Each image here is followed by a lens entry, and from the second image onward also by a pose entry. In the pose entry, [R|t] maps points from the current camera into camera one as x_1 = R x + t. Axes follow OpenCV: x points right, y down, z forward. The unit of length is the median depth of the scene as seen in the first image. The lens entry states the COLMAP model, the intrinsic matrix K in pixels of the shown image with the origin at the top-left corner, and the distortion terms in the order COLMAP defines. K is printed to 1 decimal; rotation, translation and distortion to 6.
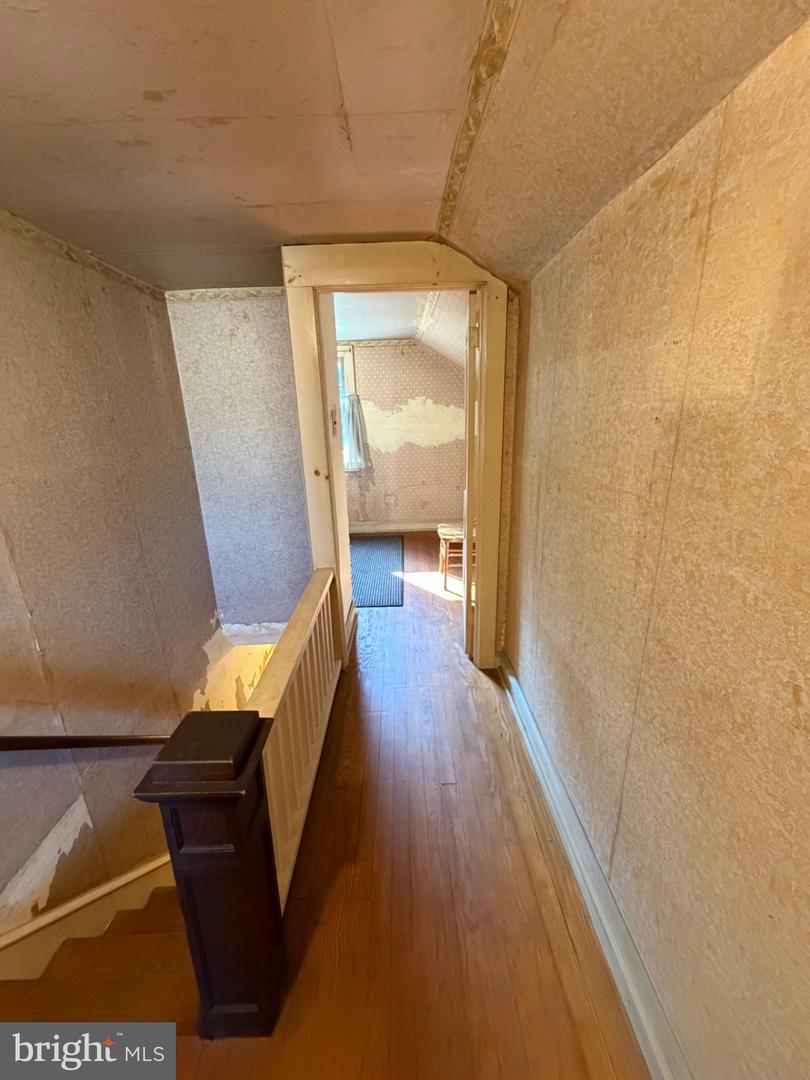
lens RADIAL K [[433.2, 0, 404.2], [0, 433.2, 538.4], [0, 0, 1]] dist [-0.000386, -0.000327]
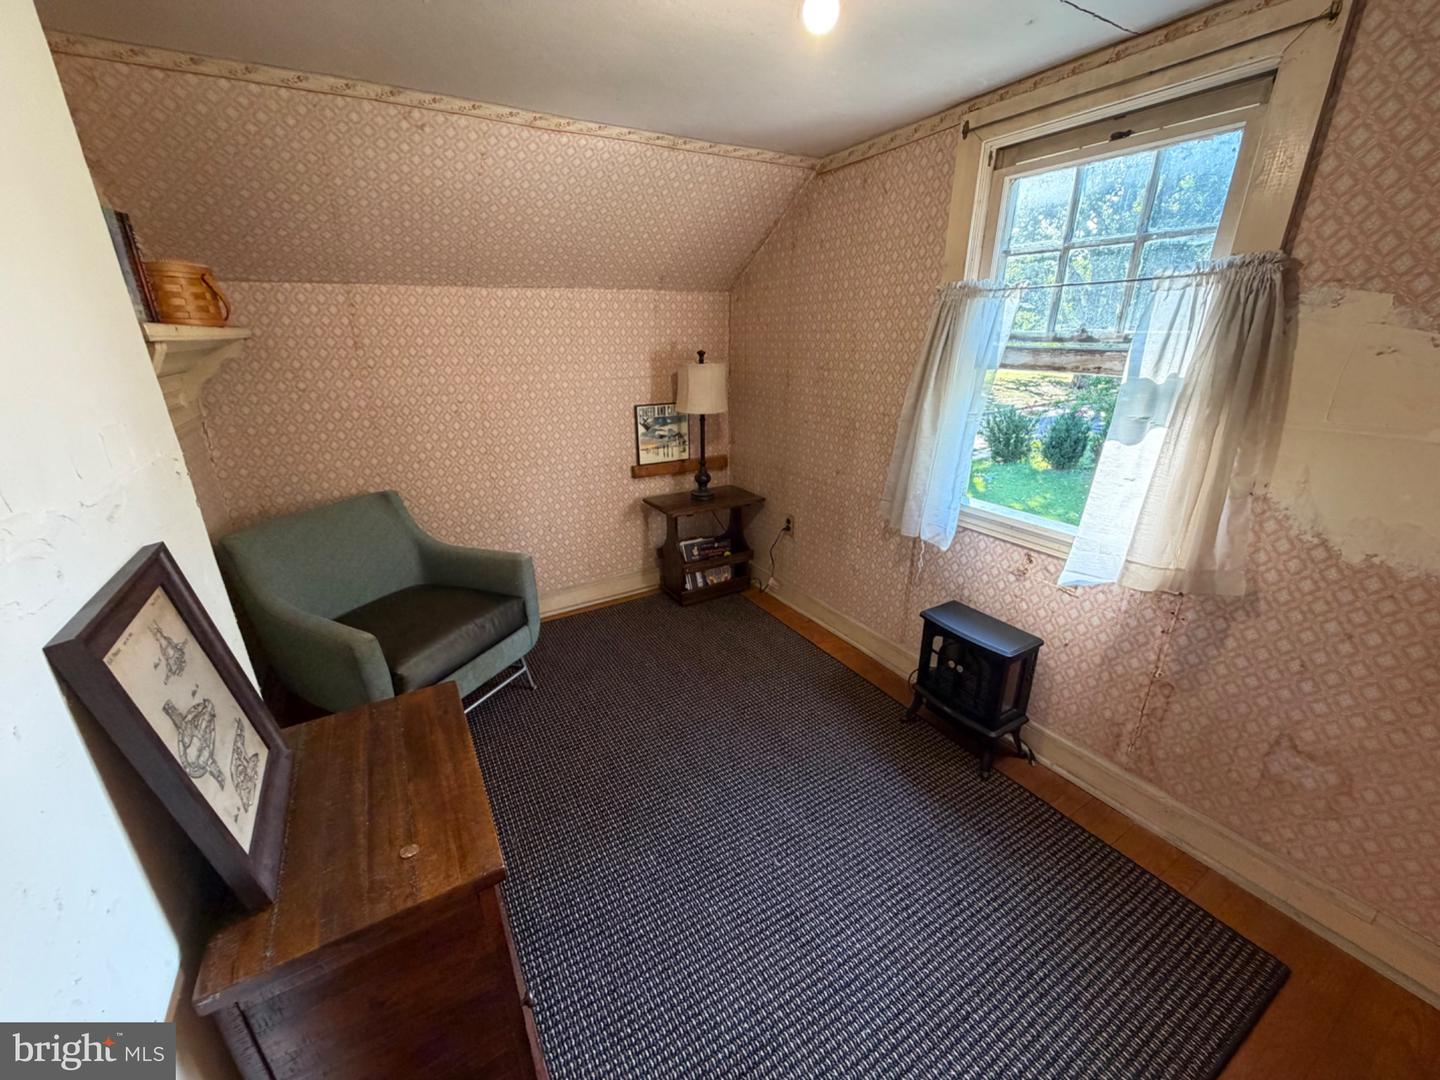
lens RADIAL K [[577.6, 0, 719.7], [0, 577.6, 545.3], [0, 0, 1]] dist [-0.000386, -0.000327]
pose [[0.503996, 0.323584, -0.800801, 0.037471], [-0.253776, 0.941722, 0.220809, -0.451284], [0.825582, 0.091938, 0.556742, 1.464753]]
